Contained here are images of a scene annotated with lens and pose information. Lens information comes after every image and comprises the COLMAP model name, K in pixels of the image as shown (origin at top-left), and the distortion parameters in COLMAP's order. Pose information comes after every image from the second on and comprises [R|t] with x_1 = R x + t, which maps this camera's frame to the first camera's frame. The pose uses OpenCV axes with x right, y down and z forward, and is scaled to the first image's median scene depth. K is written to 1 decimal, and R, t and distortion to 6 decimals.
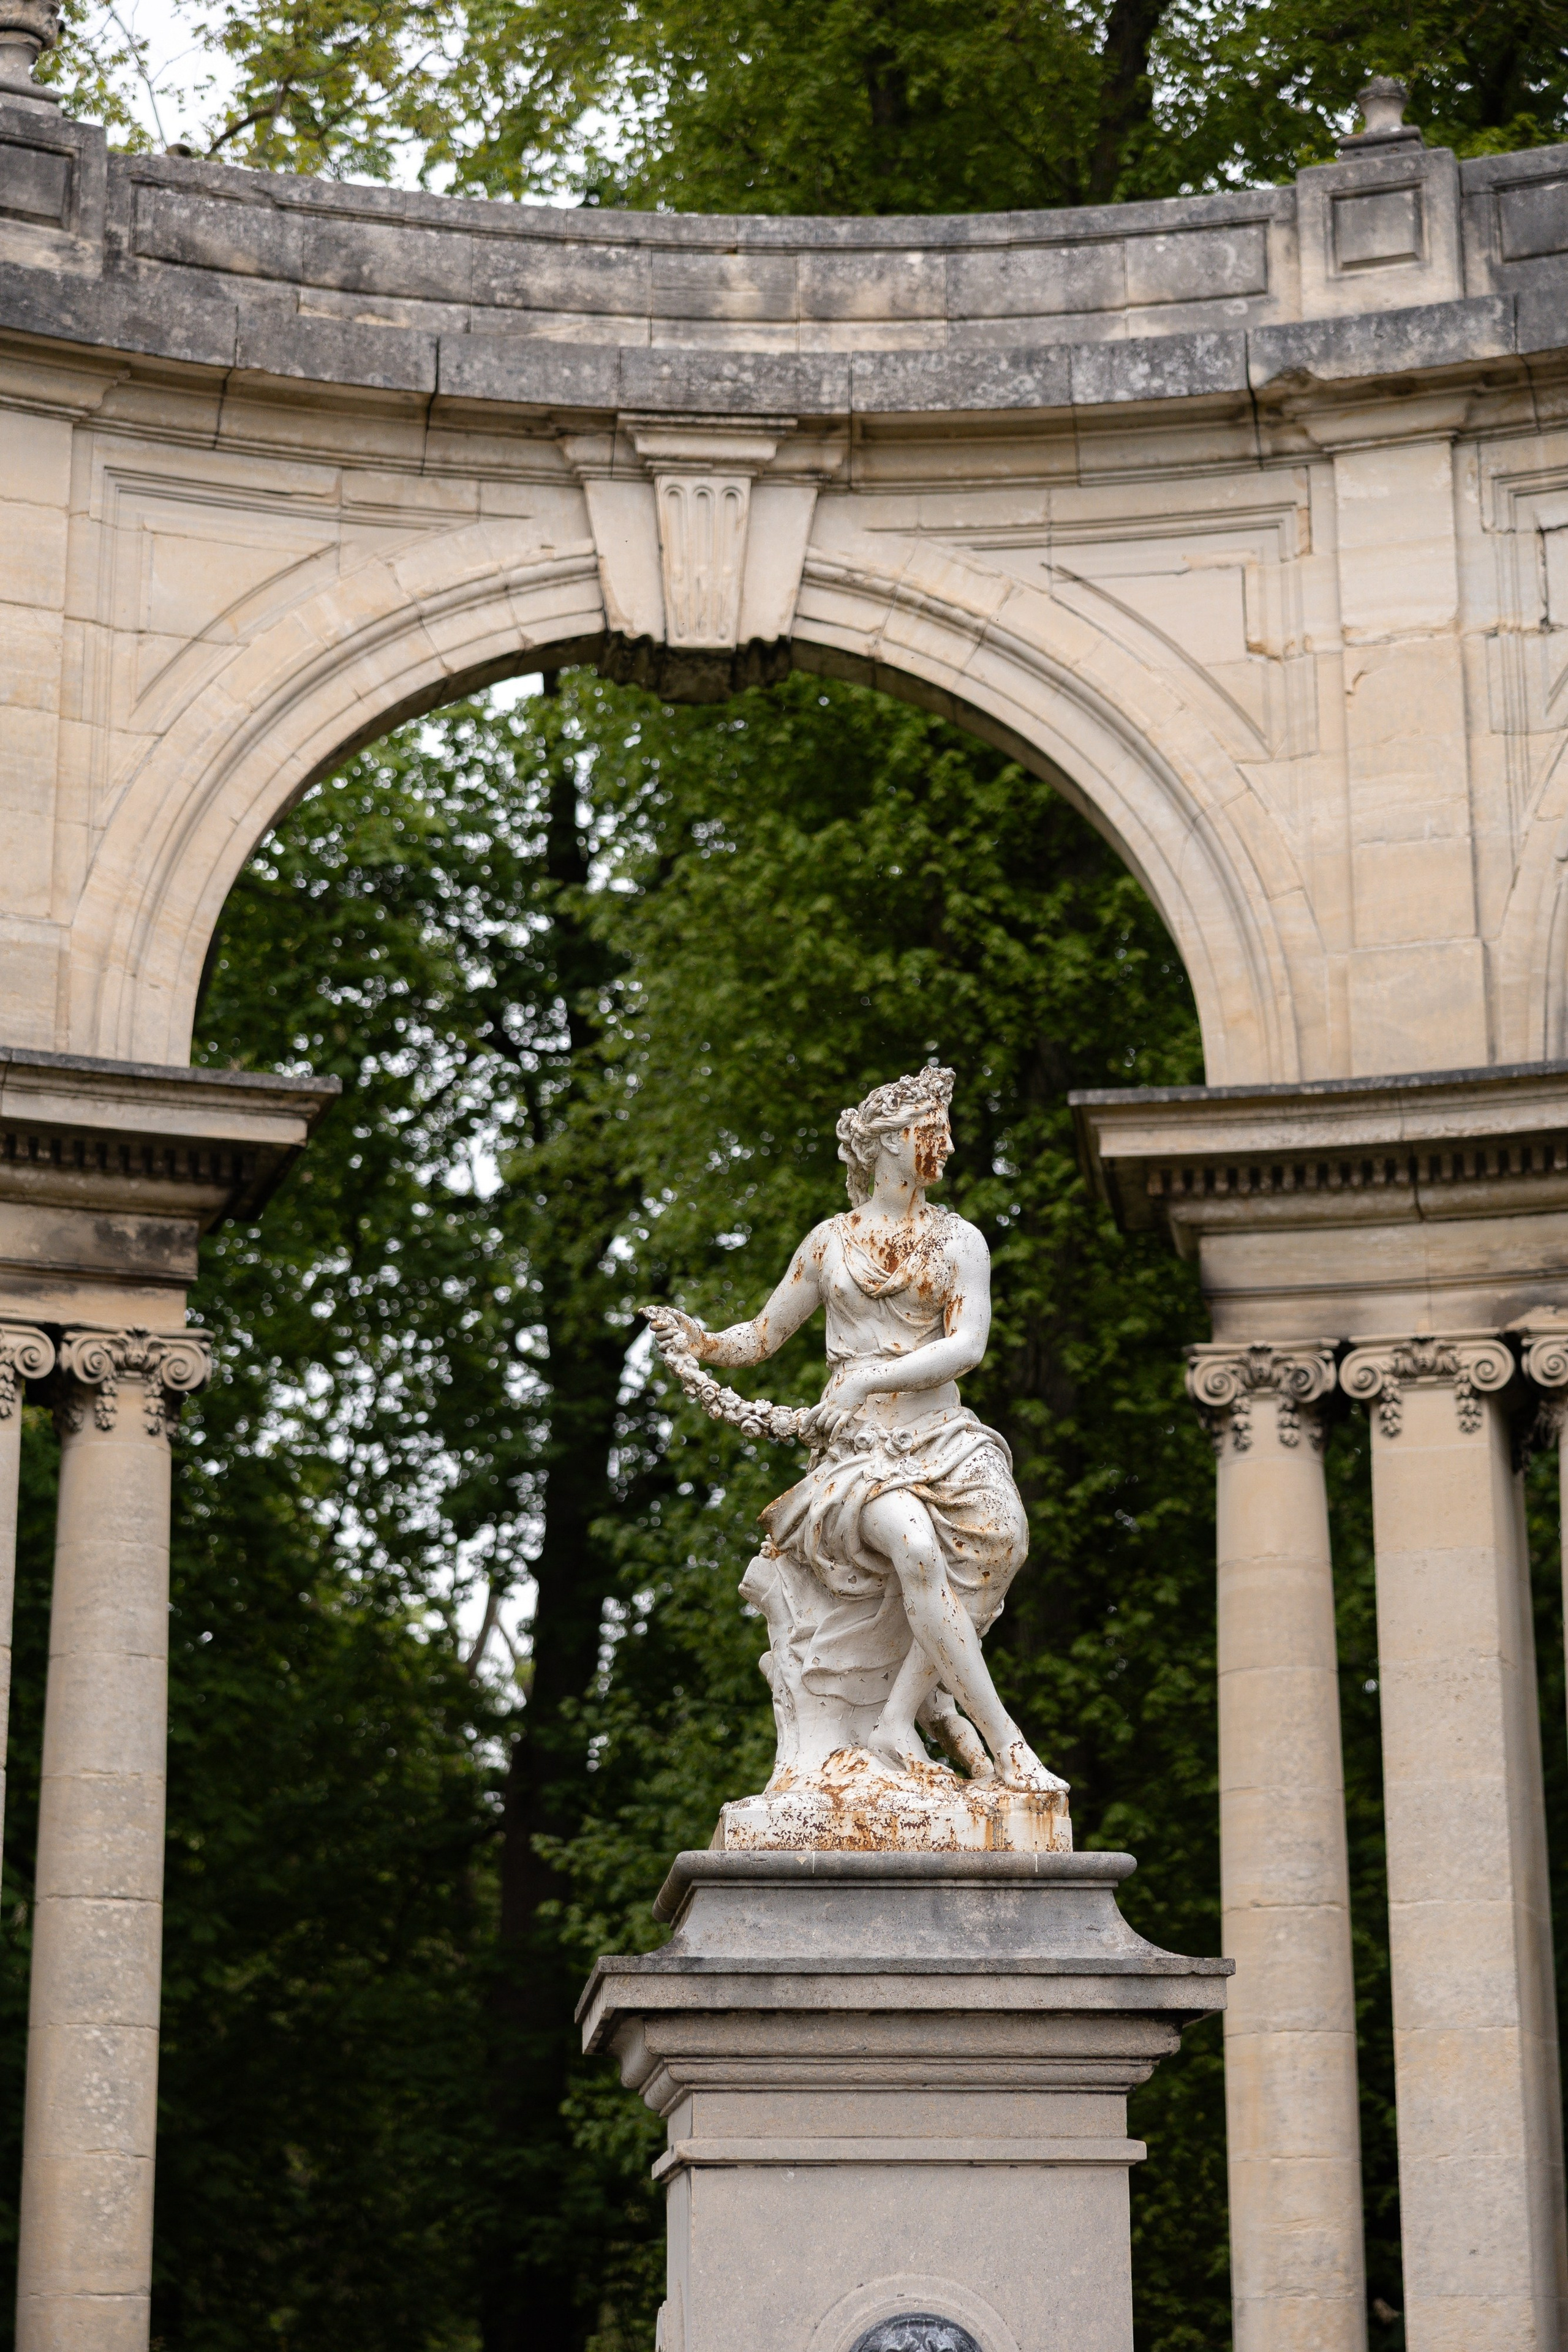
lens RADIAL K [[4203.4, 0, 781.7], [0, 4203.4, 1323.2], [0, 0, 1]] dist [-0.000890, 0.035019]
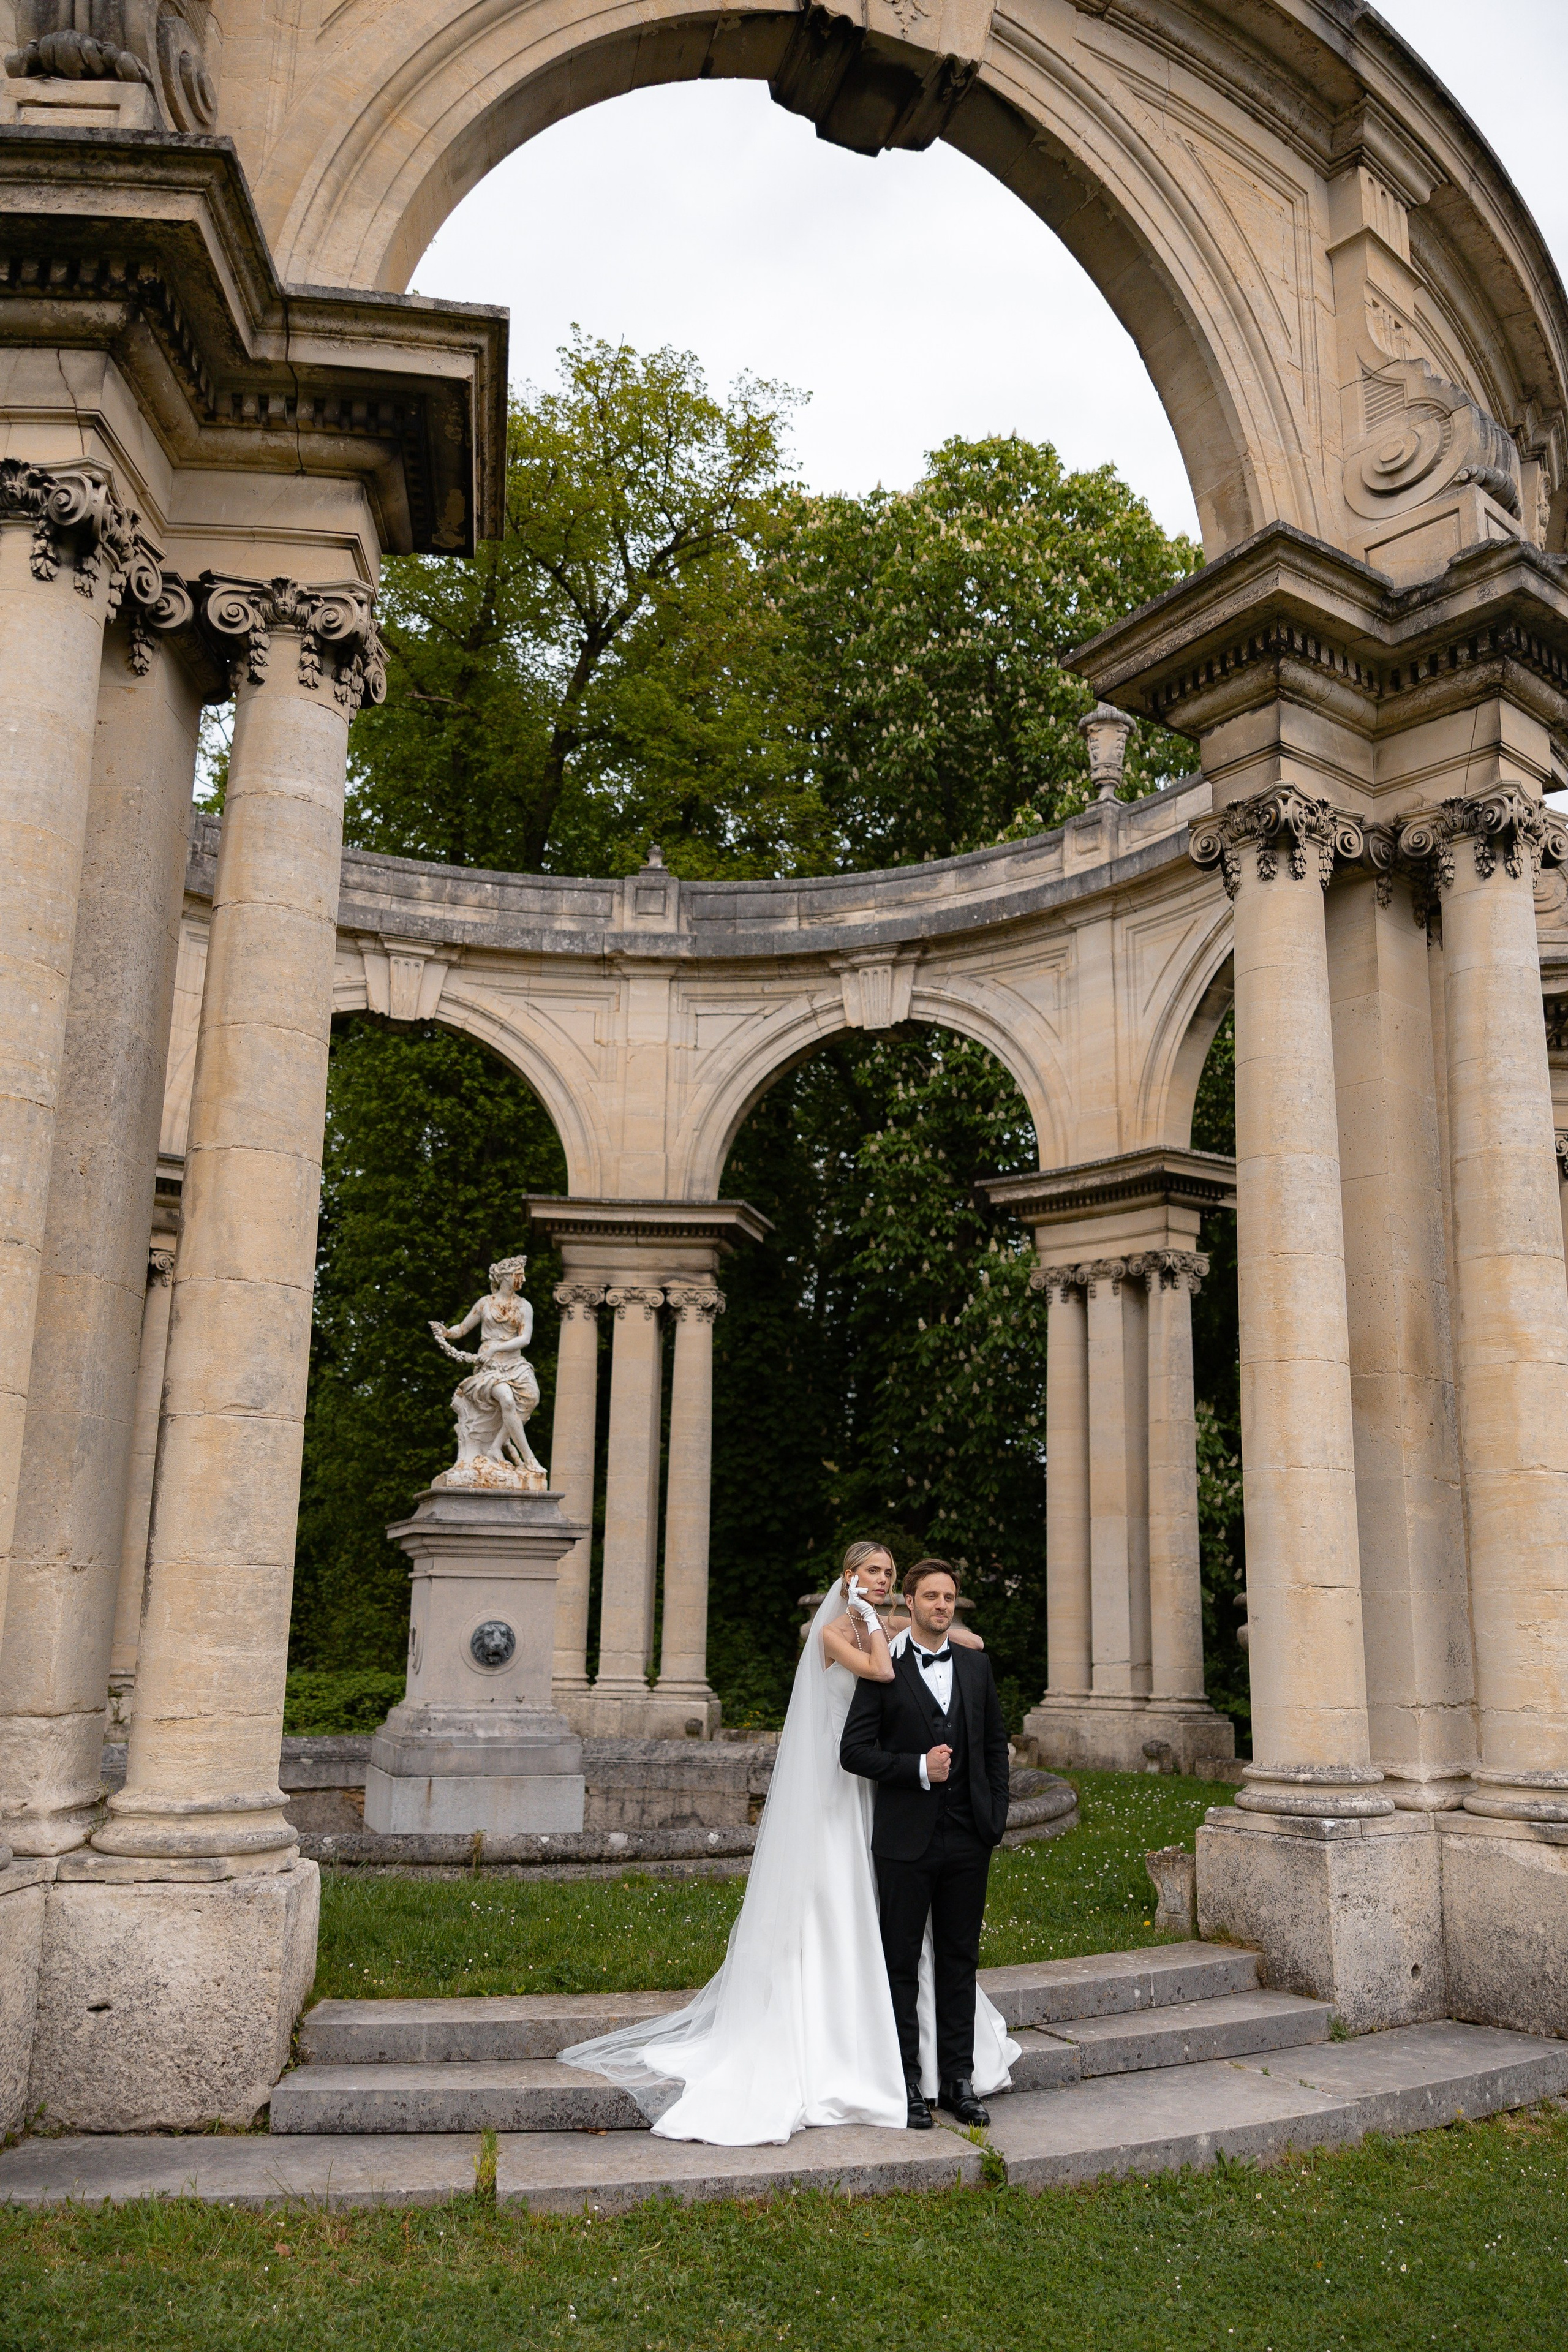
lens RADIAL K [[1975.5, 0, 834.0], [0, 1975.5, 1172.0], [0, 0, 1]] dist [-0.005161, -0.009161]
pose [[0.956978, 0.083051, 0.278020, -0.103157], [-0.090140, 0.995847, 0.012792, -0.103119], [-0.275803, -0.037302, 0.960490, -0.362822]]
